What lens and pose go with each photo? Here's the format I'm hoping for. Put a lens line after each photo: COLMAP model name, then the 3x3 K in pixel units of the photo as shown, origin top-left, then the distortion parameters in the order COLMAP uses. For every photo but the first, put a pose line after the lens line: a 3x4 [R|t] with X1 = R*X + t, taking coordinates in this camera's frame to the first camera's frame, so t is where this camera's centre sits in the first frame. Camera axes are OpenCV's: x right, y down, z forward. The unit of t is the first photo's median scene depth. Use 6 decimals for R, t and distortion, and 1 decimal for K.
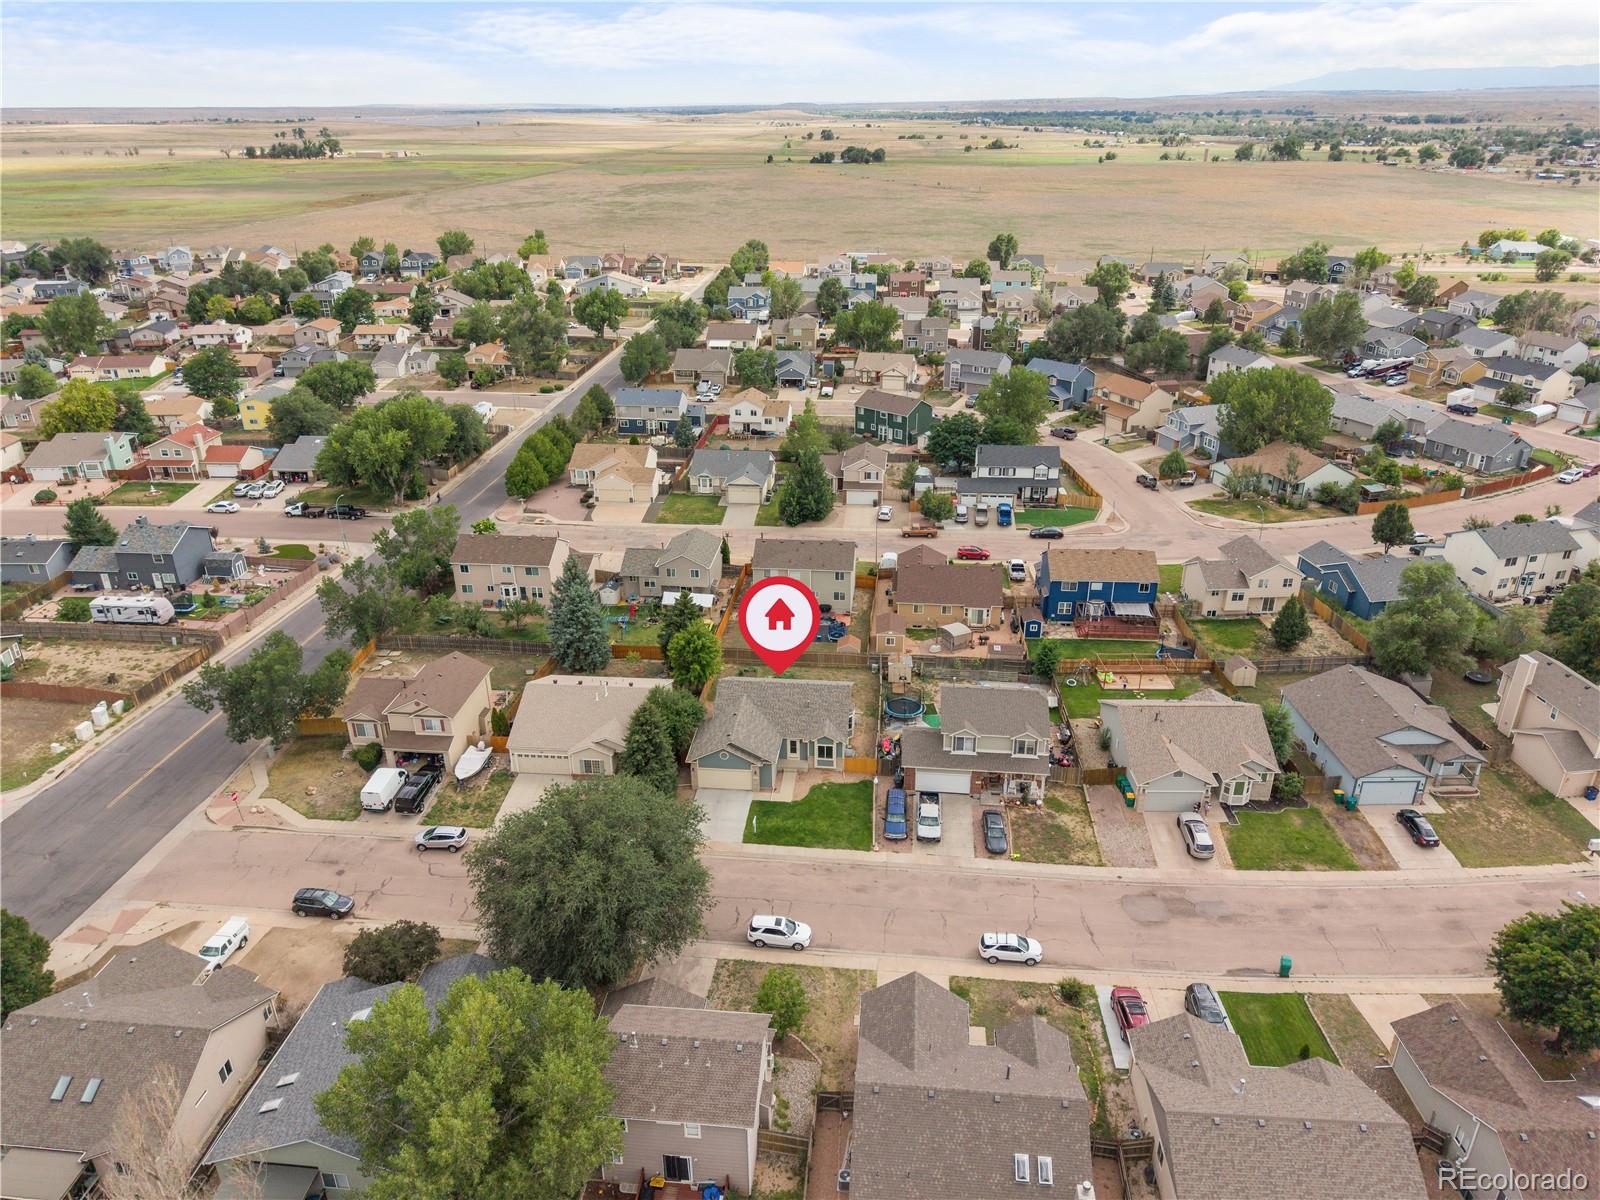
lens RADIAL K [[1082.0, 0, 800.0], [0, 1082.0, 600.0], [0, 0, 1]] dist [0.095754, -0.127502]
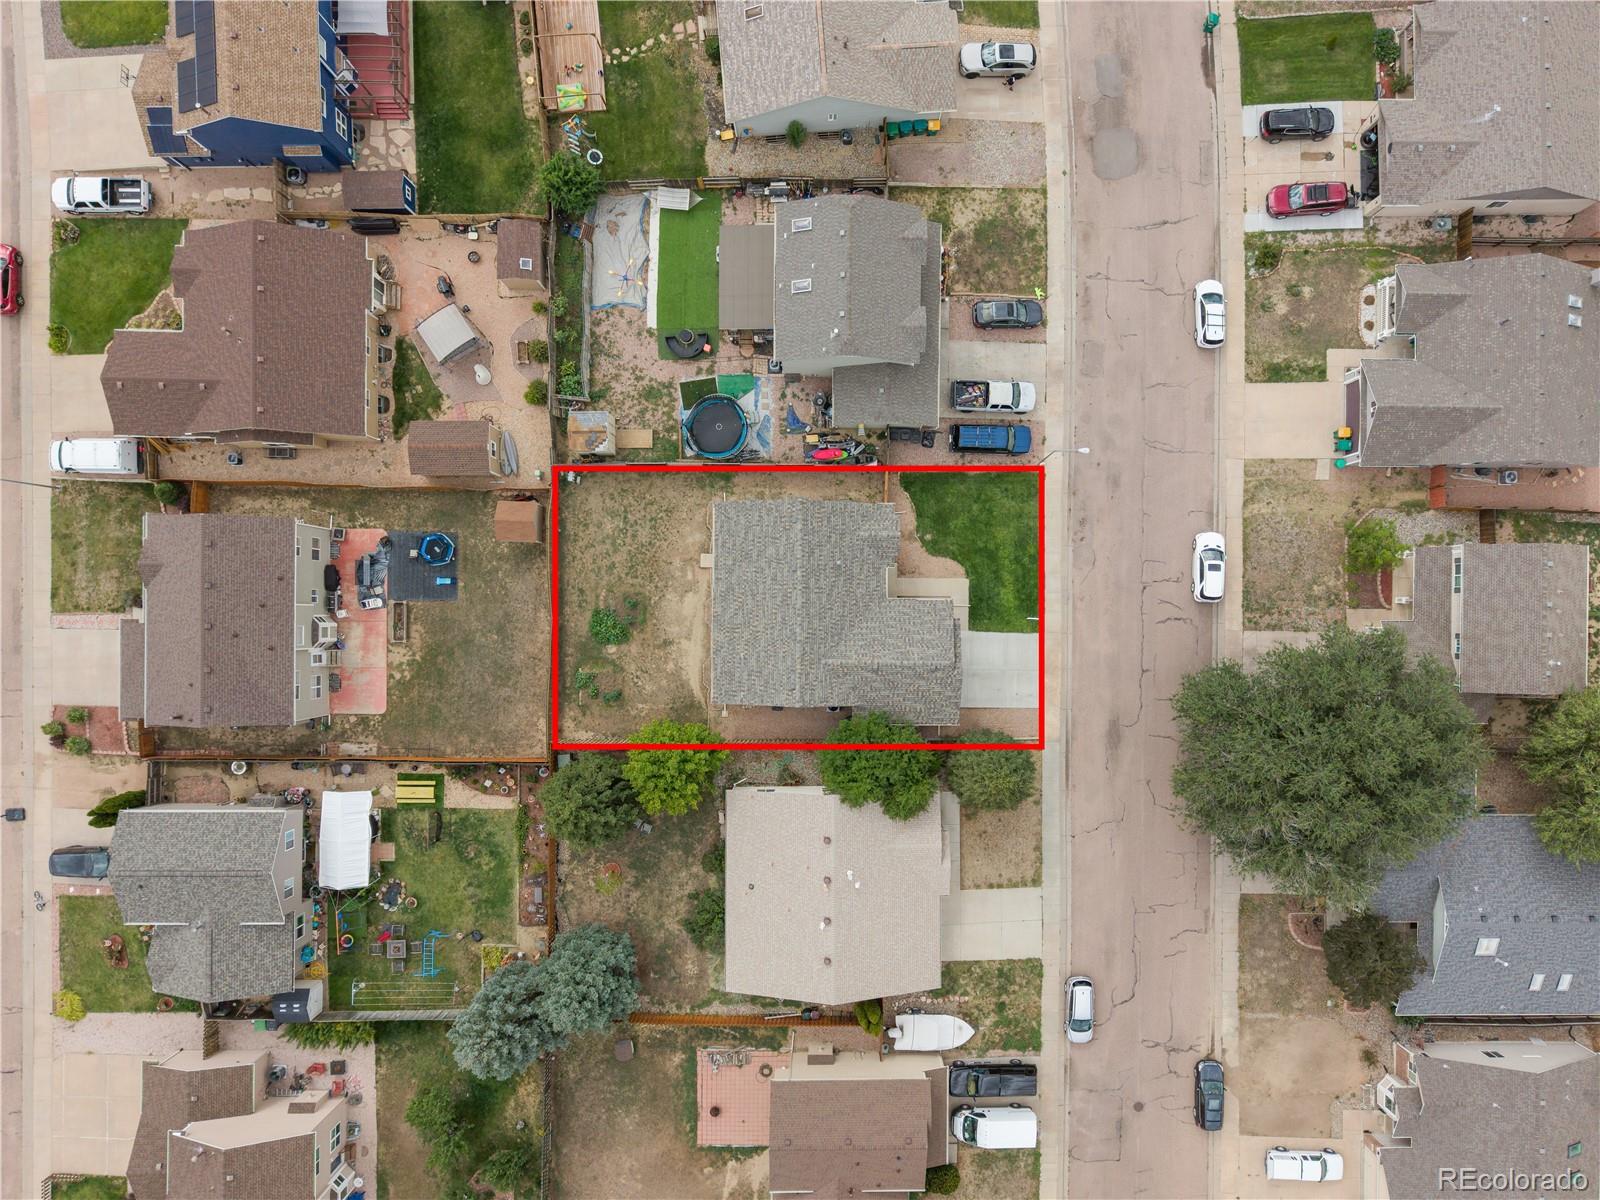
lens RADIAL K [[1082.0, 0, 800.0], [0, 1082.0, 600.0], [0, 0, 1]] dist [0.095754, -0.127502]
pose [[-0.088123, -0.996063, -0.009631, -0.005280], [0.390526, -0.043442, 0.919566, -0.534633], [-0.916365, 0.077274, 0.392816, 0.777317]]
